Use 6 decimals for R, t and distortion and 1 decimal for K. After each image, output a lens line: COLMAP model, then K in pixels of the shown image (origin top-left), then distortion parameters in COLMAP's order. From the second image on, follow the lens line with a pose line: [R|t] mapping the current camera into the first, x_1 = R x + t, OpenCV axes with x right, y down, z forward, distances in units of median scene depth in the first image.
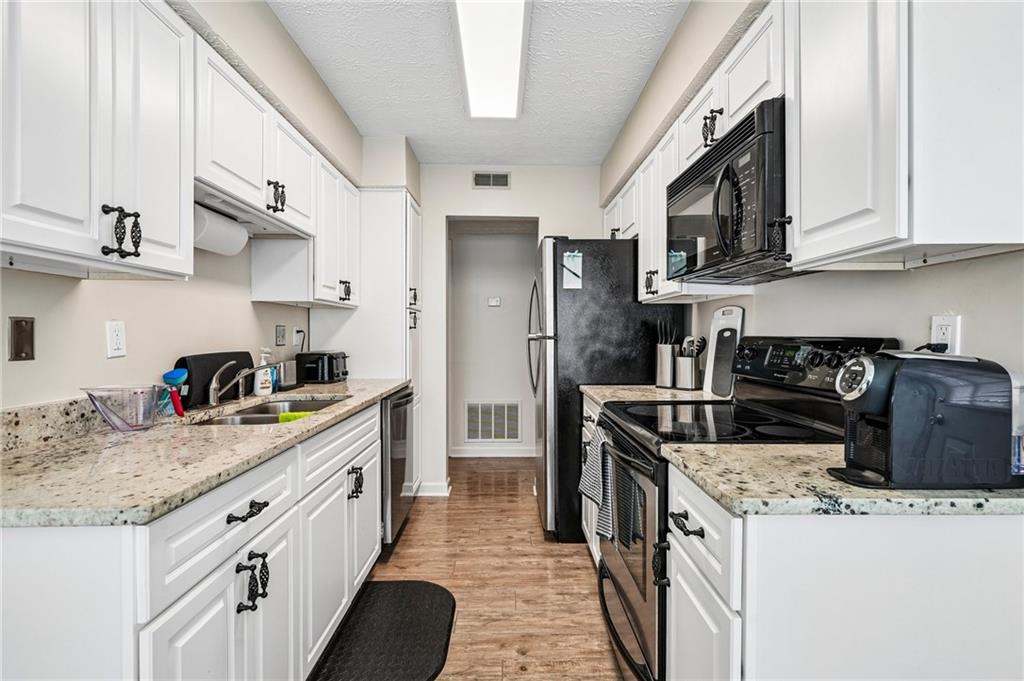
lens RADIAL K [[473.6, 0, 510.3], [0, 473.6, 339.7], [0, 0, 1]] dist [0.002356, 0.001510]
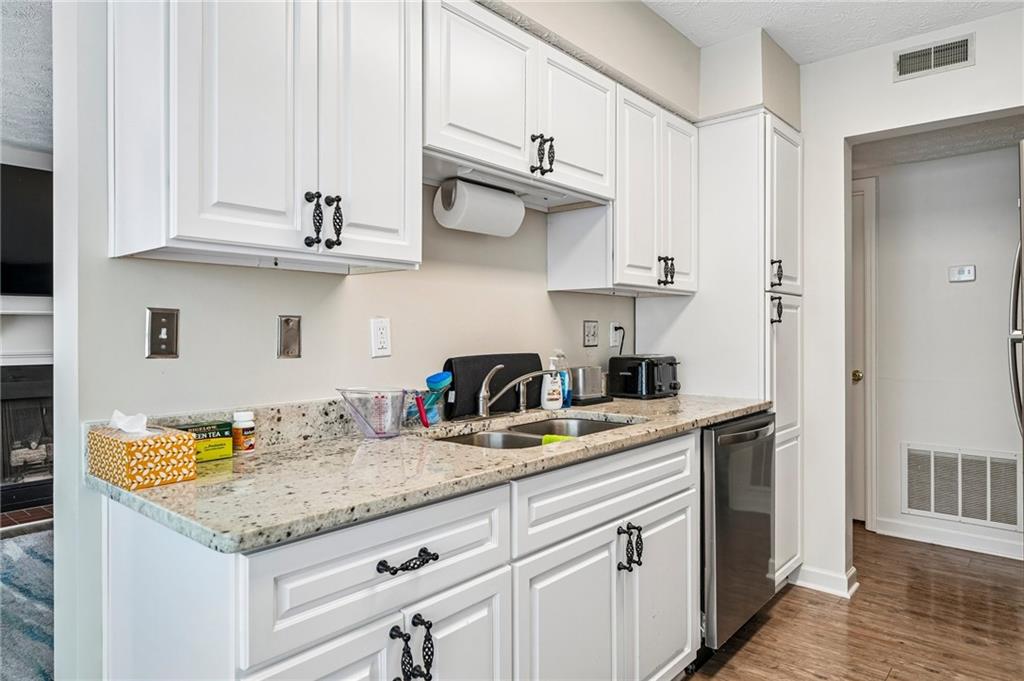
lens RADIAL K [[626.2, 0, 511.8], [0, 626.2, 332.2], [0, 0, 1]] dist [0.003355, 0.001238]
pose [[0.749278, -0.001972, -0.662253, 0.118382], [-0.005438, 0.999944, -0.009129, -0.001066], [0.662233, 0.010442, 0.749225, 0.164852]]
